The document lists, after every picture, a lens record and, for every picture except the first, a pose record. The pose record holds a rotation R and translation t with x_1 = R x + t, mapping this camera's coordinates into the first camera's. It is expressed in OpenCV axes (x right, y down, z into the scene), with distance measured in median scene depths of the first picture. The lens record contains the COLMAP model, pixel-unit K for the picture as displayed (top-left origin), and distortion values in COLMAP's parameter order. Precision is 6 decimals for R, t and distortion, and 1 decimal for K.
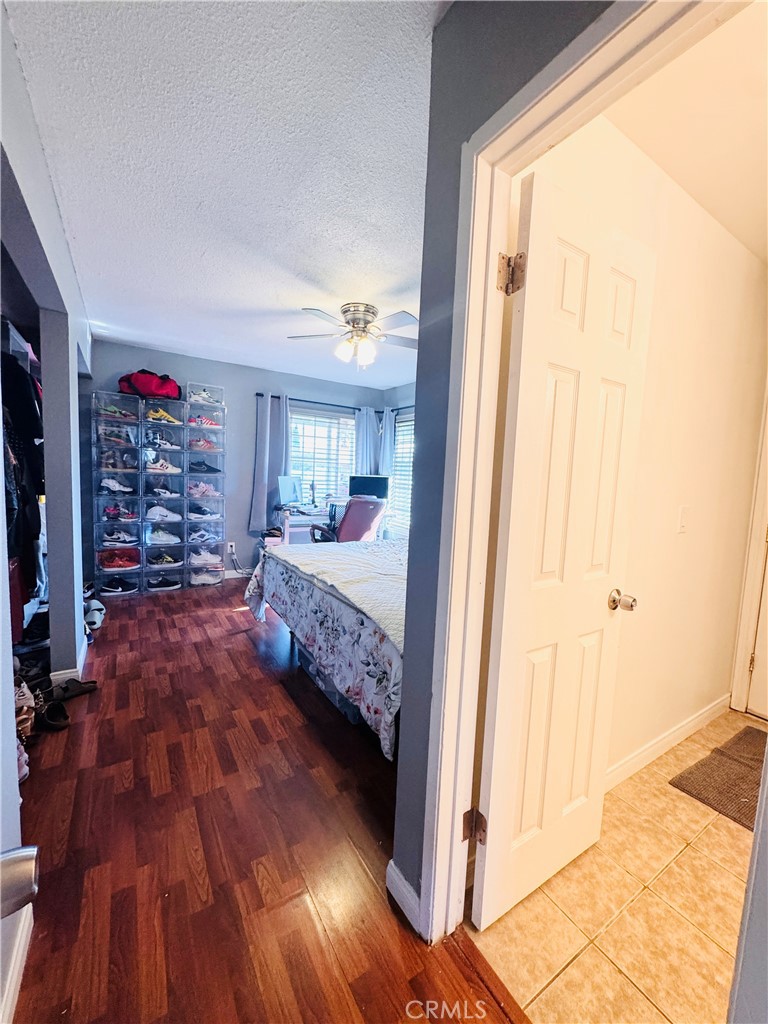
lens RADIAL K [[408.7, 0, 383.6], [0, 408.7, 512.0], [0, 0, 1]] dist [-0.004013, 0.001030]
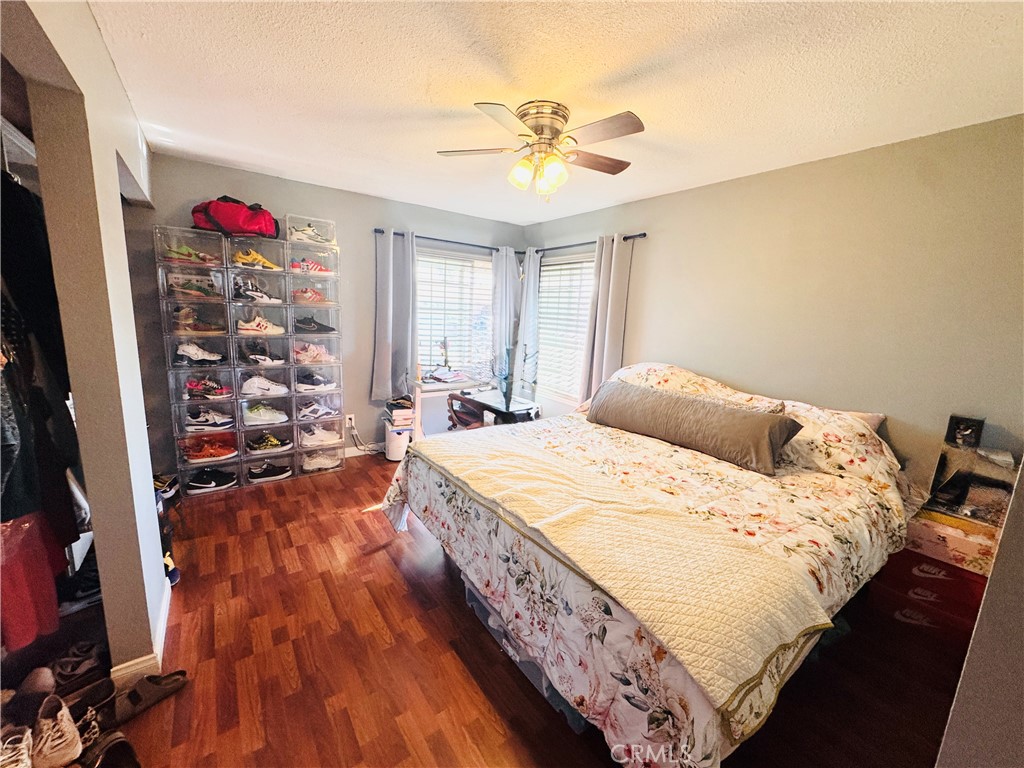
lens RADIAL K [[408.7, 0, 511.9], [0, 408.7, 384.2], [0, 0, 1]] dist [-0.004013, 0.001030]
pose [[0.997975, -0.012065, 0.062450, -0.146375], [0.006544, 0.996111, 0.087865, -0.086260], [-0.063267, -0.087278, 0.994173, 0.246051]]
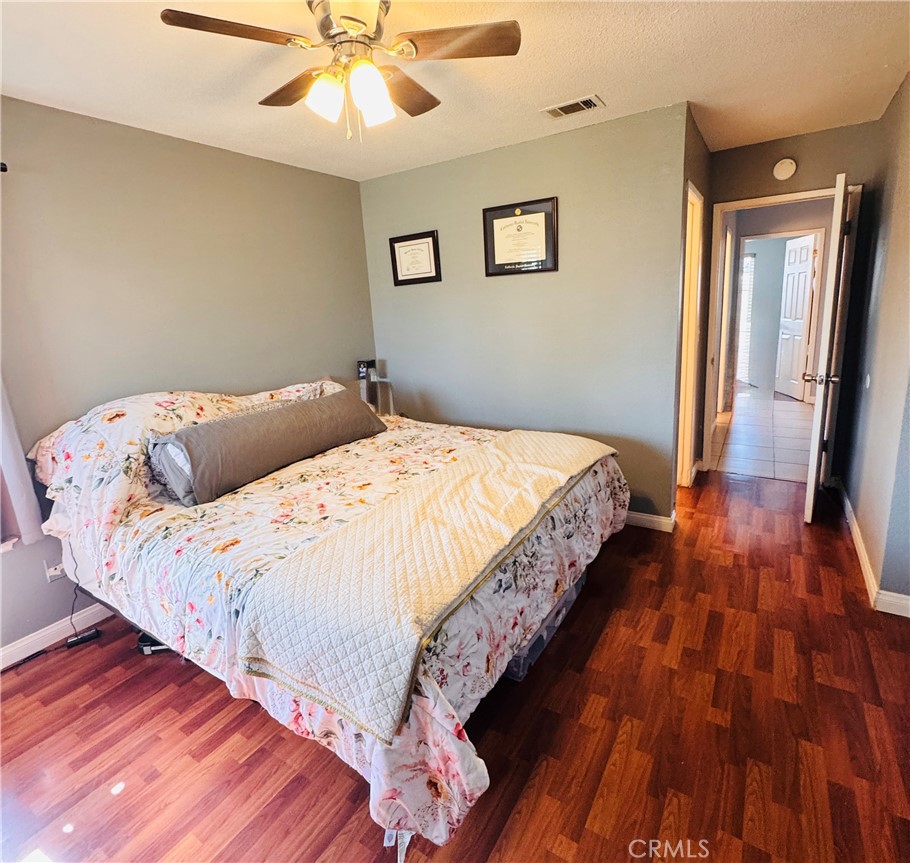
lens RADIAL K [[481.7, 0, 452.5], [0, 481.7, 404.8], [0, 0, 1]] dist [-0.009256, -0.001376]
pose [[-0.418054, -0.203795, 0.885268, -0.600390], [0.128176, 0.951529, 0.279578, -0.182767], [-0.899334, 0.230349, -0.371668, 1.083328]]
